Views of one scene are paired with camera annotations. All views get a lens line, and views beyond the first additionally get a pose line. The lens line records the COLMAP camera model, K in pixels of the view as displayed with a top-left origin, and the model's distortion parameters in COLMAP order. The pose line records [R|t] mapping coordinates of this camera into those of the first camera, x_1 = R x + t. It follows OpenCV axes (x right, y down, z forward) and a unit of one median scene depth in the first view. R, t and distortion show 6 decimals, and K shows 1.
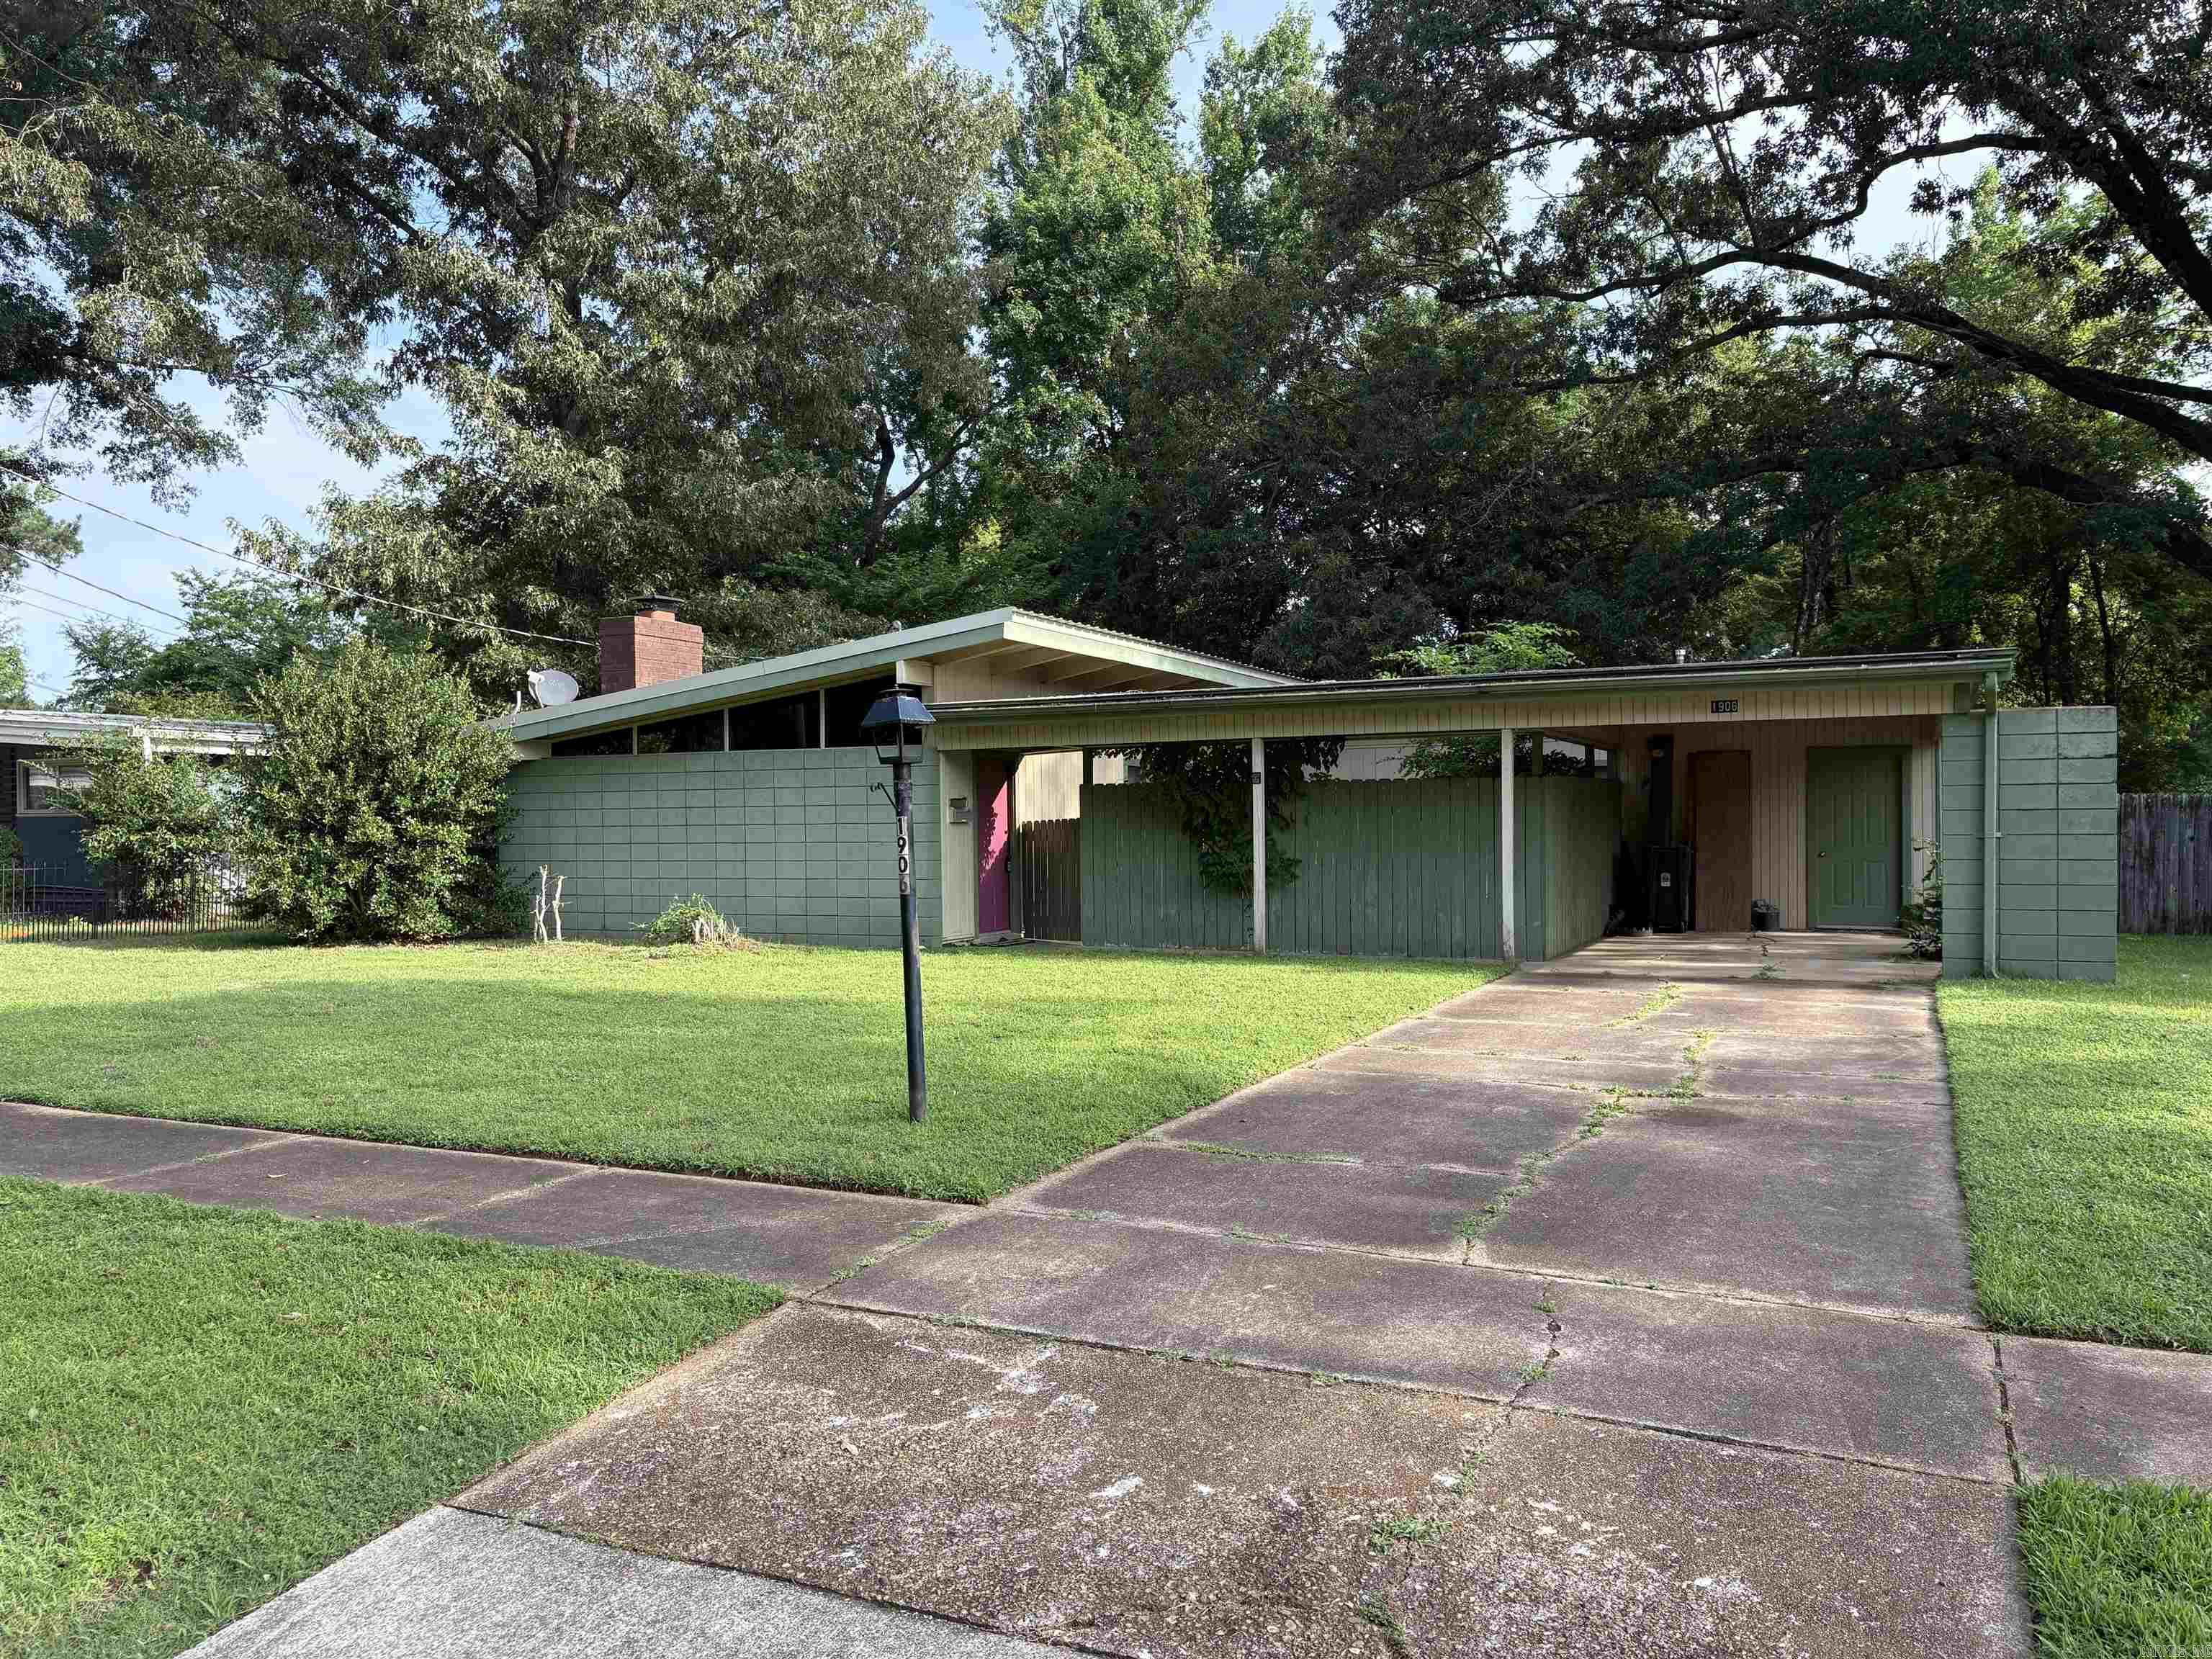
lens RADIAL K [[1659.6, 0, 1106.0], [0, 1659.6, 829.5], [0, 0, 1]] dist [0.025679, -0.003054]
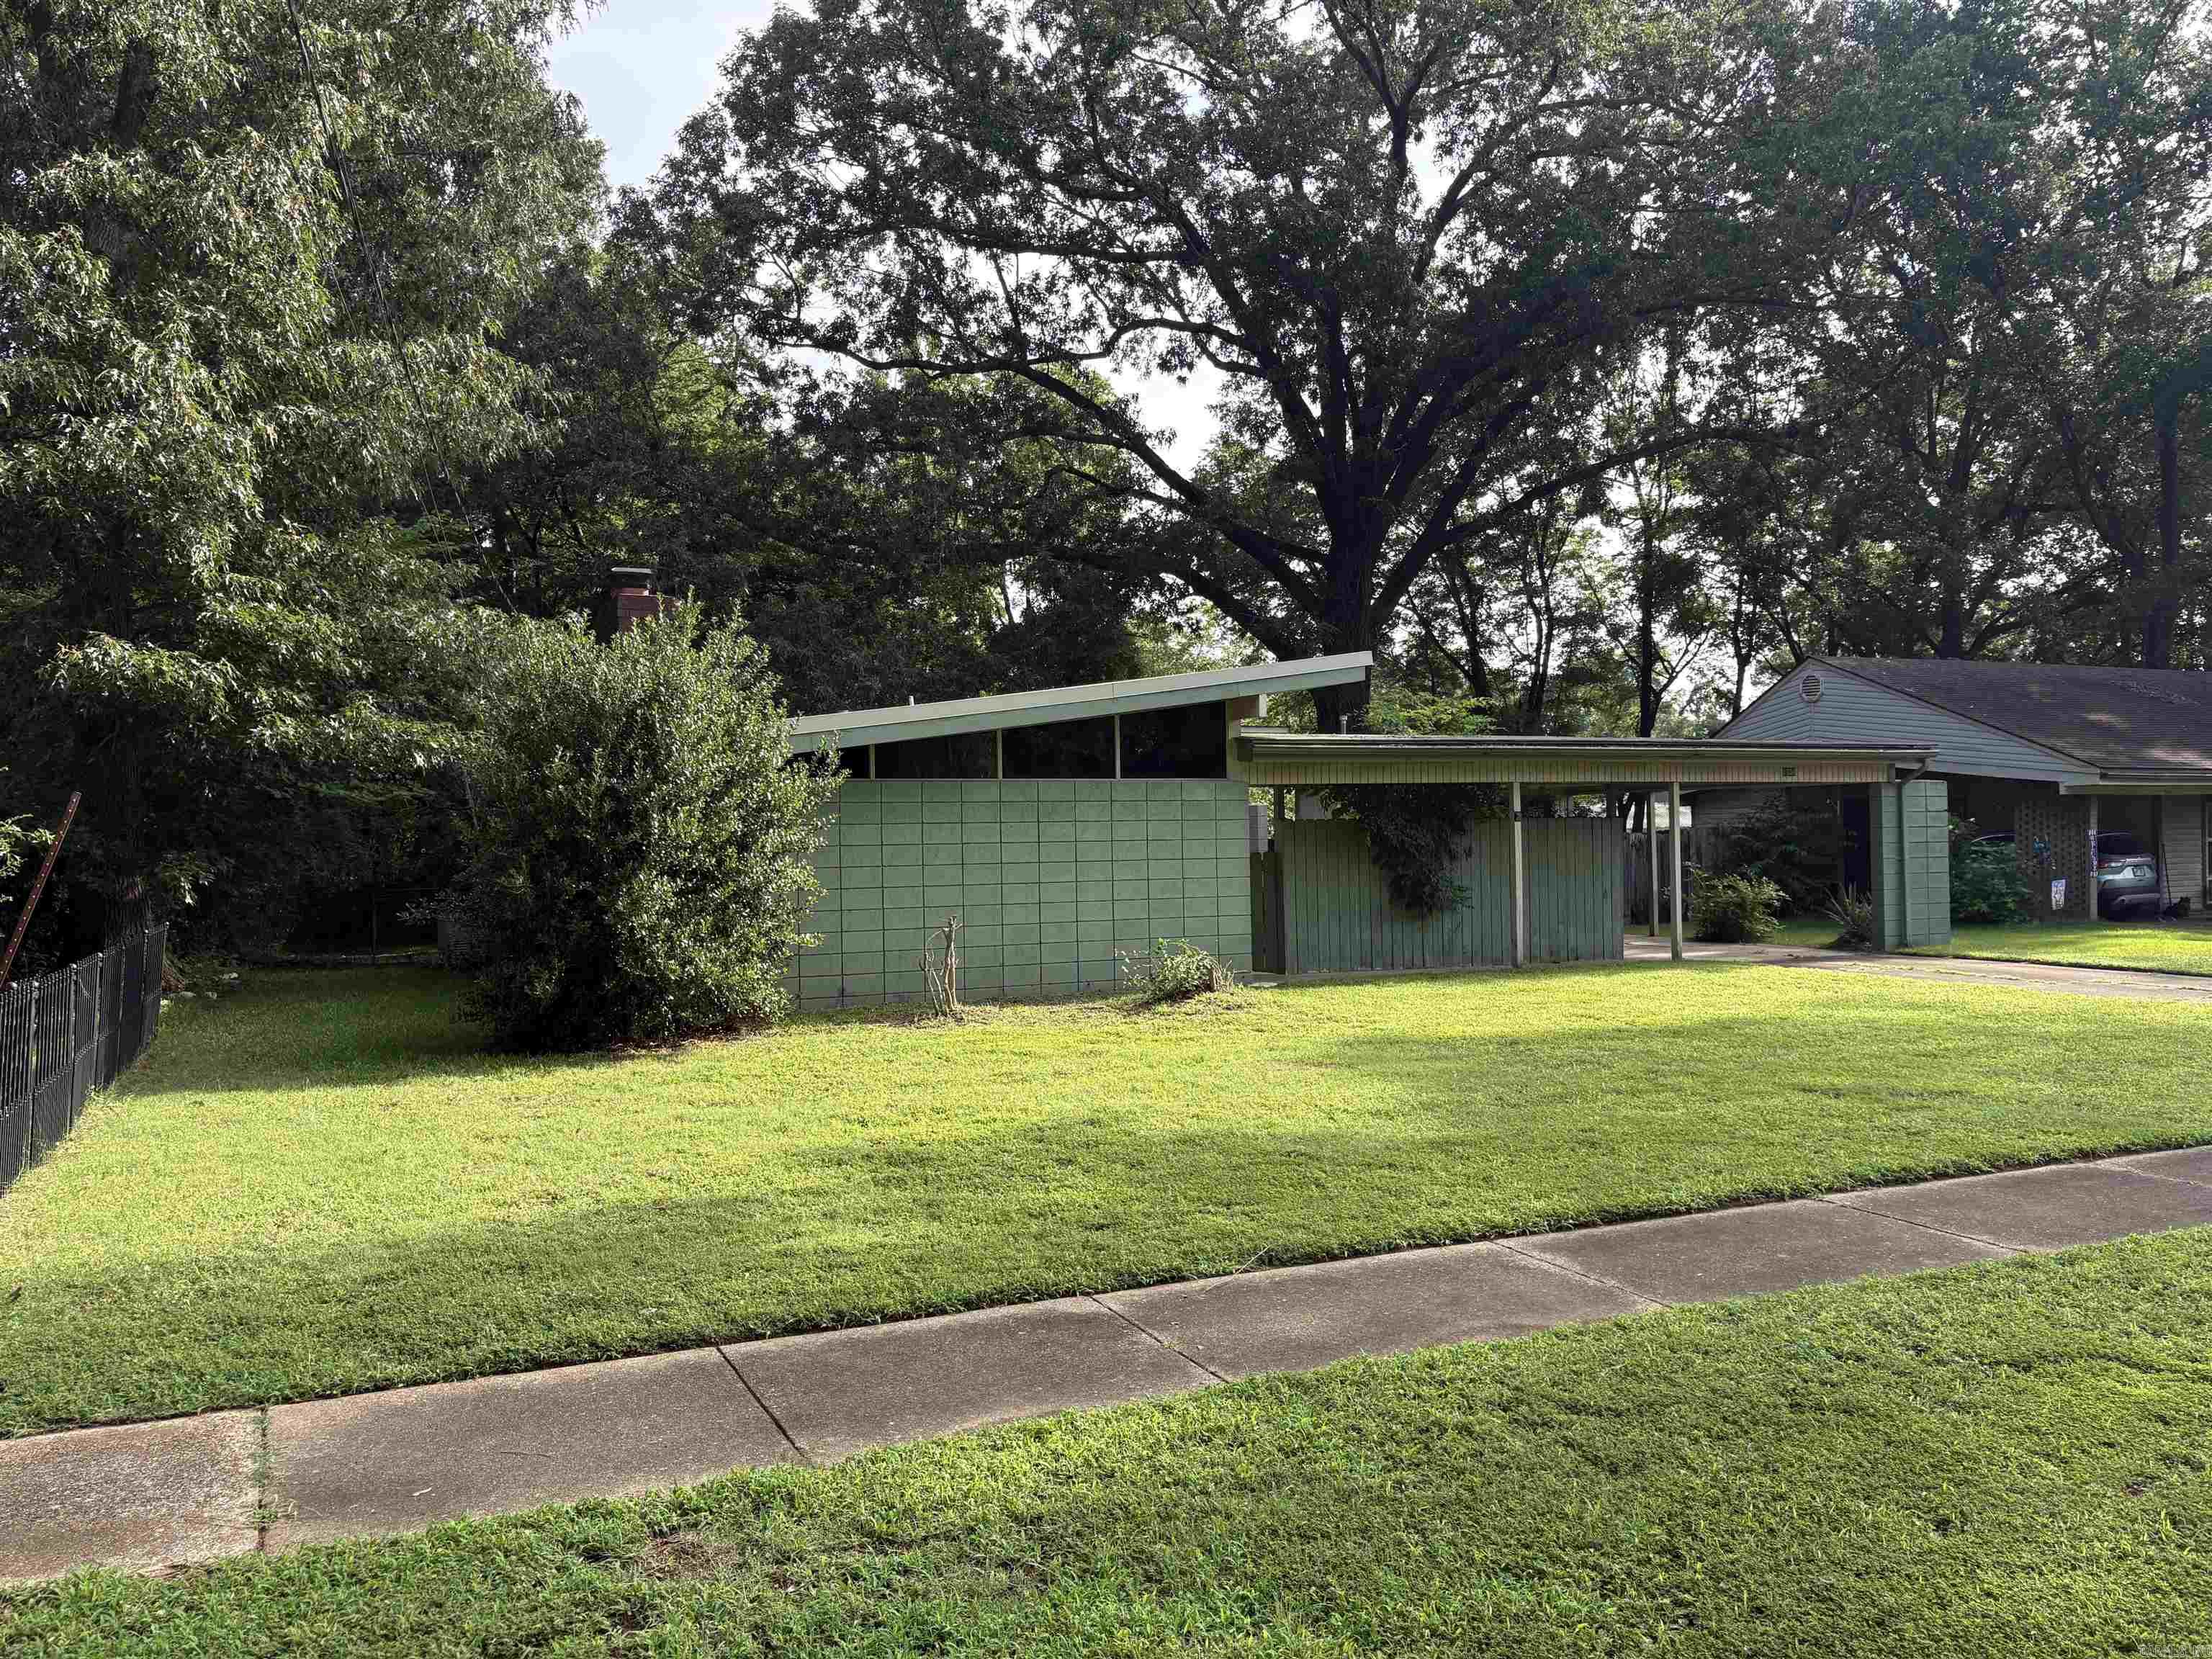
lens RADIAL K [[1659.6, 0, 1106.0], [0, 1659.6, 829.5], [0, 0, 1]] dist [0.025679, -0.003054]
pose [[0.618307, 0.004027, 0.785926, -0.865112], [0.013751, 0.999778, -0.015941, -0.005321], [-0.785816, 0.020663, 0.618115, 0.415748]]
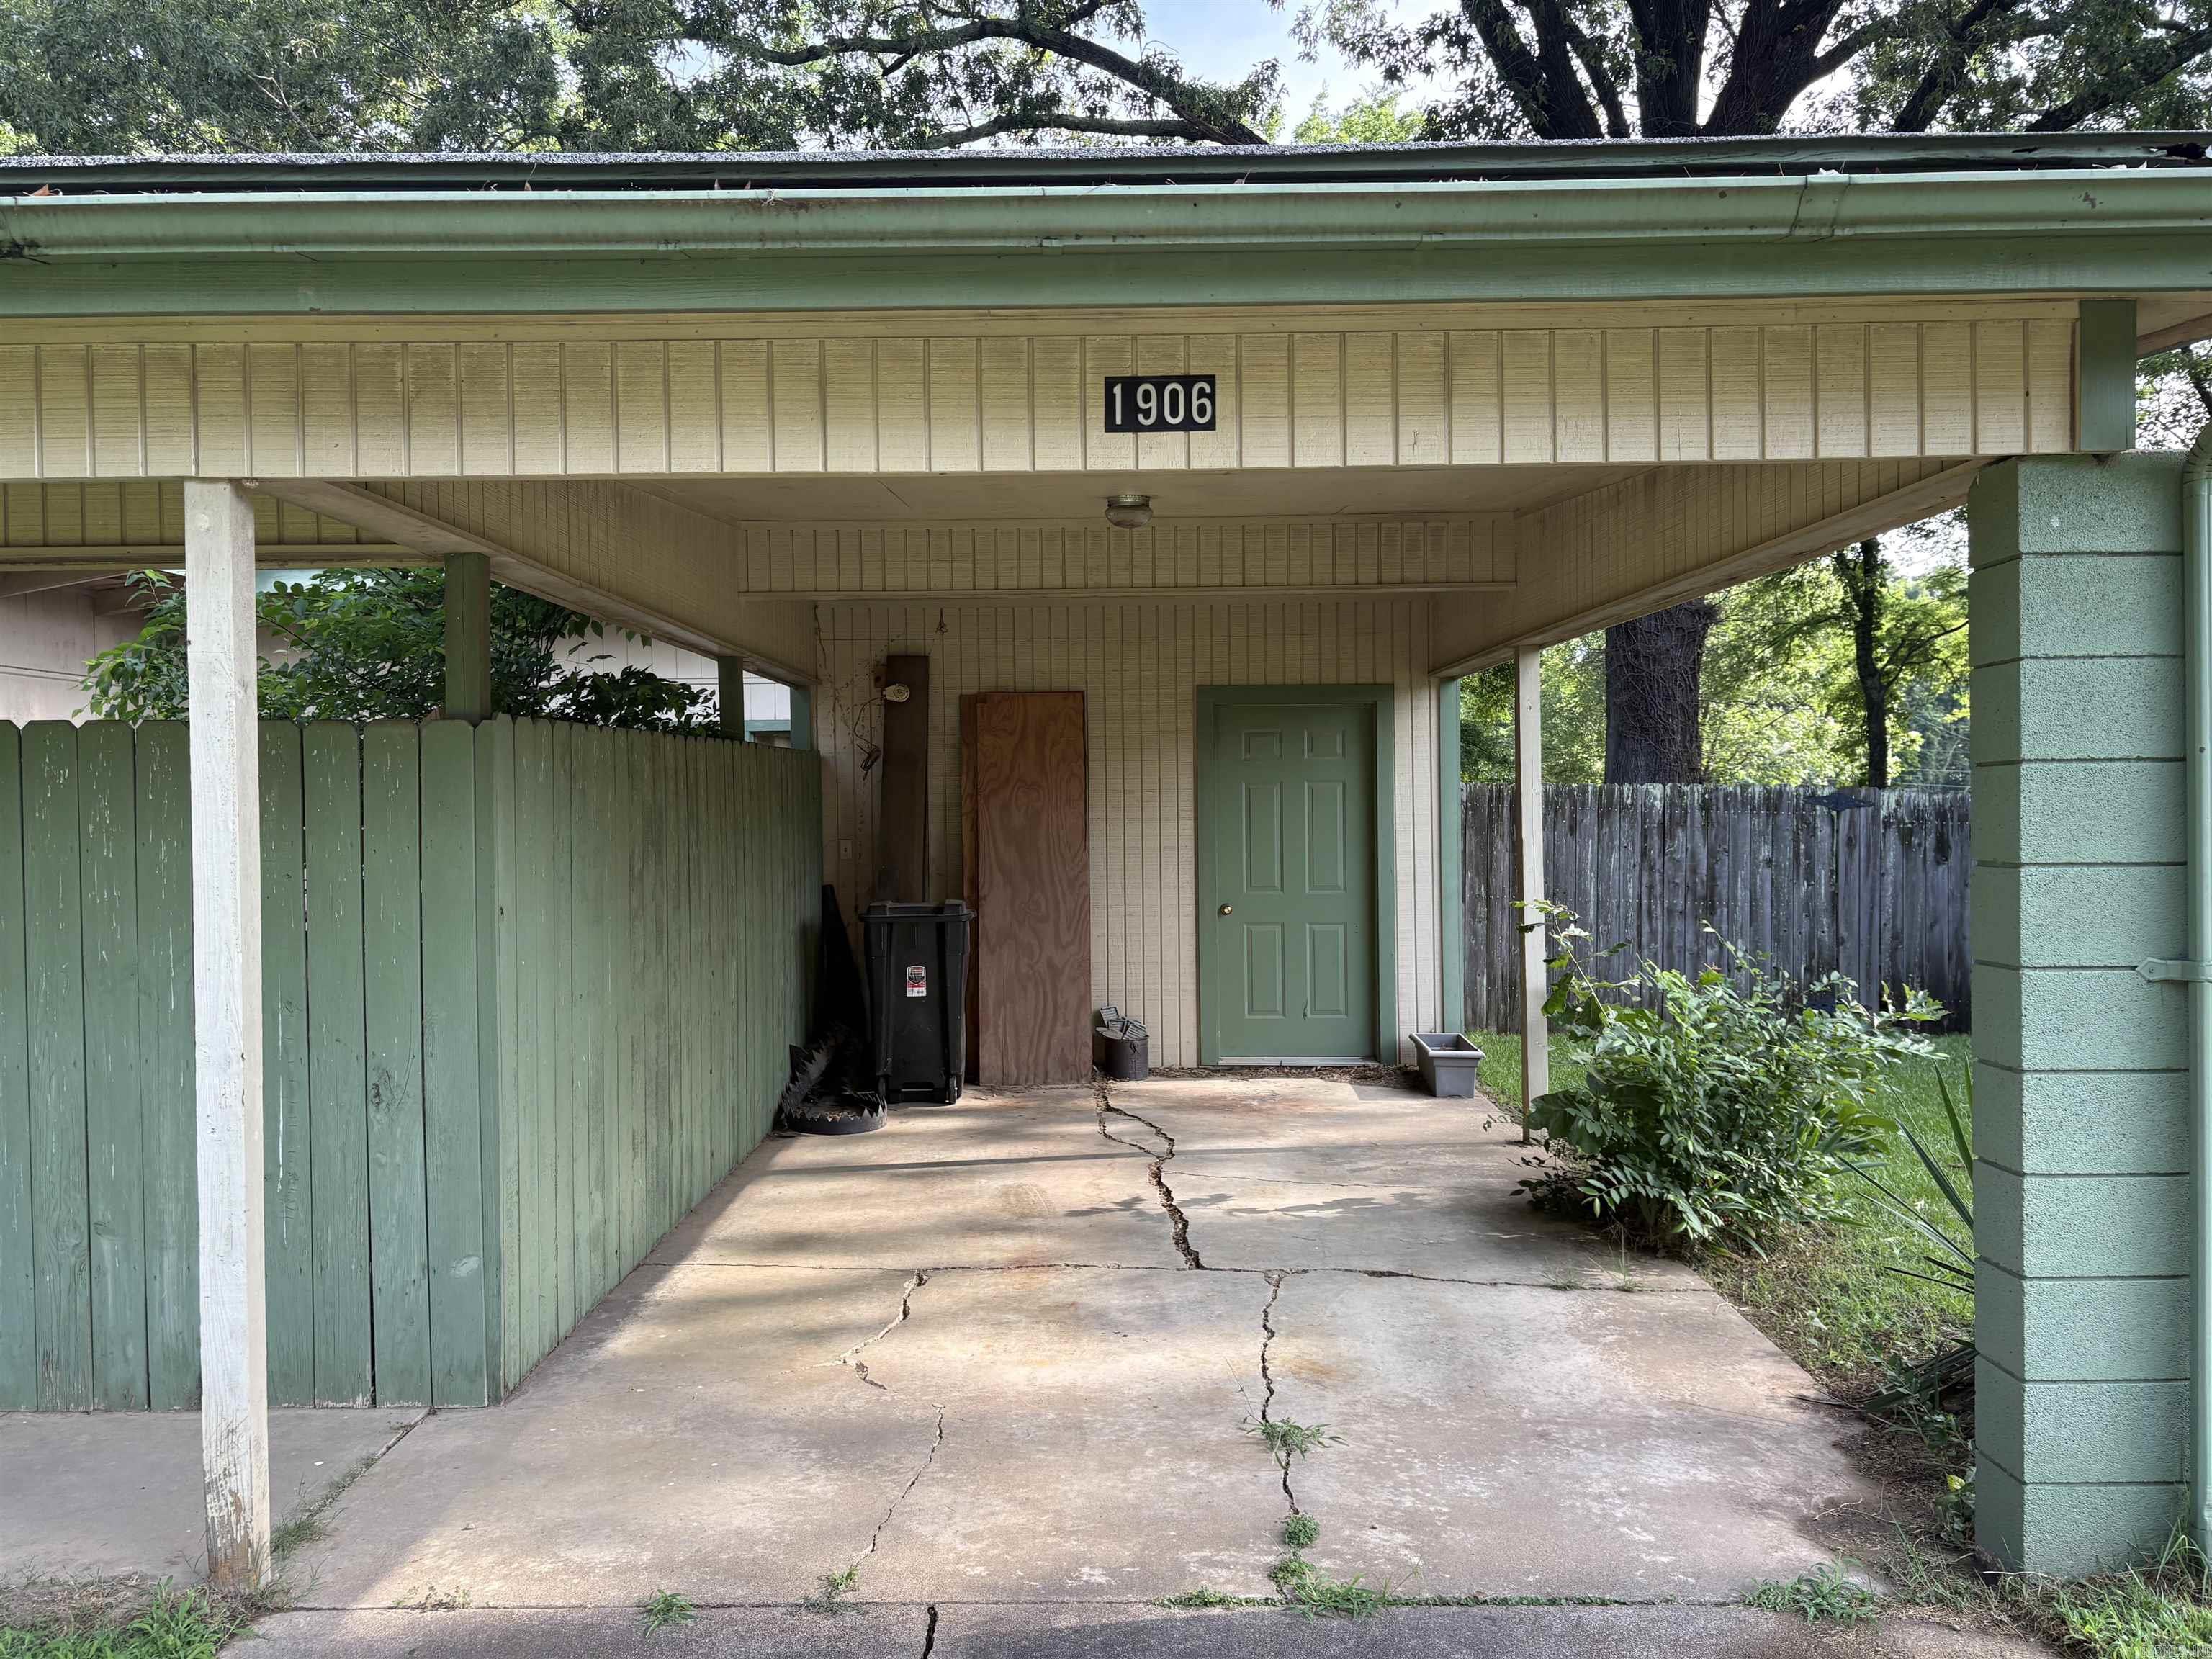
lens RADIAL K [[1659.6, 0, 1106.0], [0, 1659.6, 829.5], [0, 0, 1]] dist [0.025679, -0.003054]
pose [[0.904072, -0.009741, 0.427270, 0.196775], [0.005753, 0.999927, 0.010623, -0.013619], [-0.427342, -0.007146, 0.904062, 0.589048]]
